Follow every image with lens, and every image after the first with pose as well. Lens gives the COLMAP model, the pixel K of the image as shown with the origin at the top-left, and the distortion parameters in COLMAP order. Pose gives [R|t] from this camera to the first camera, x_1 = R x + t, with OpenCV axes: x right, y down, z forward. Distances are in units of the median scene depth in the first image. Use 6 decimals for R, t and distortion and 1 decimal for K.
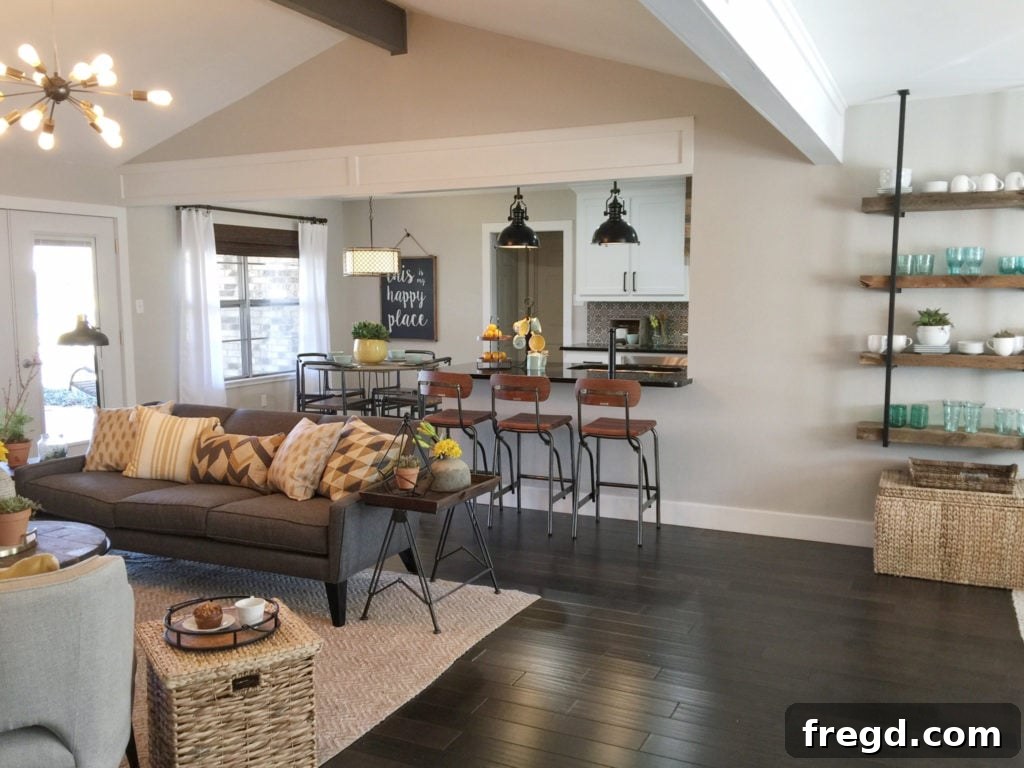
lens RADIAL K [[892.1, 0, 514.0], [0, 892.1, 384.5], [0, 0, 1]] dist [0.041400, -0.054715]
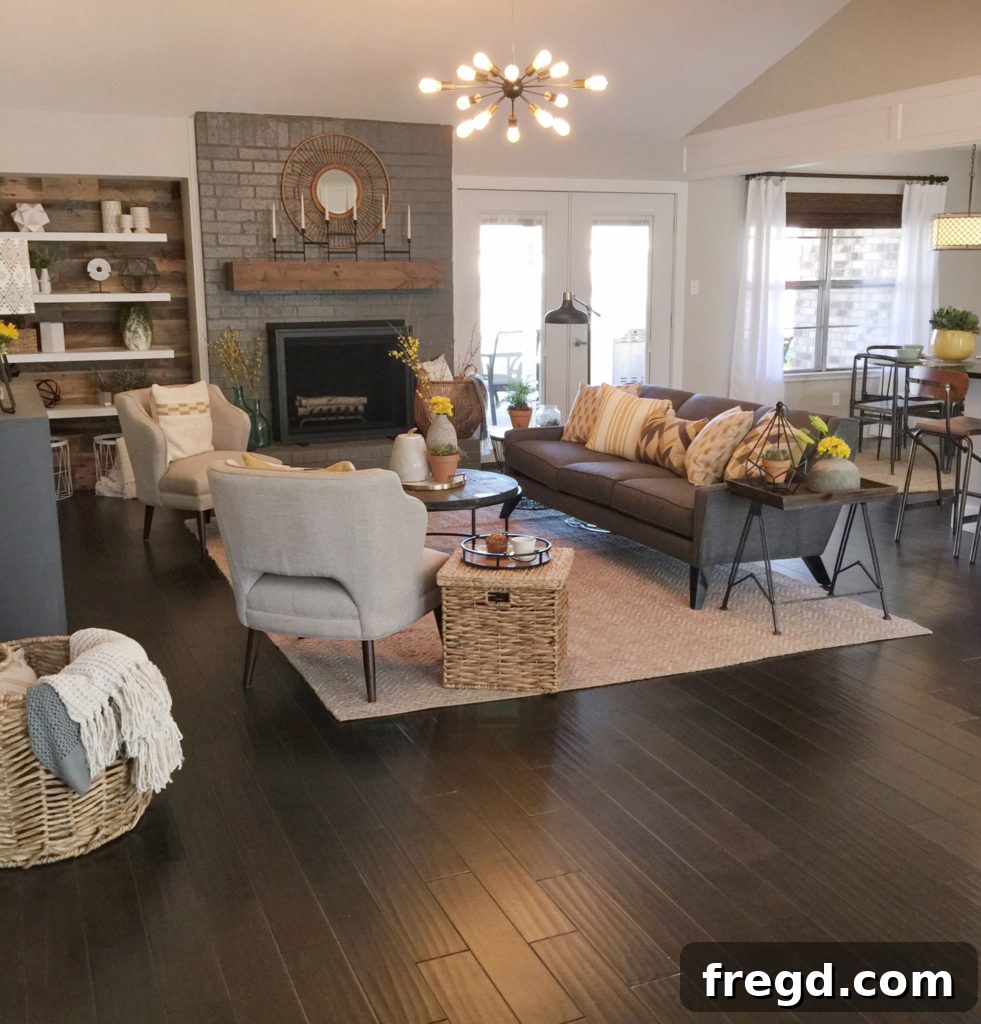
lens RADIAL K [[1138.3, 0, 490.9], [0, 1138.3, 510.6], [0, 0, 1]] dist [0.041509, 0.000000]
pose [[0.742392, 0.137083, -0.655791, 0.390745], [-0.068875, 0.989273, 0.128822, 0.009351], [0.666416, -0.050470, 0.743870, -0.086231]]
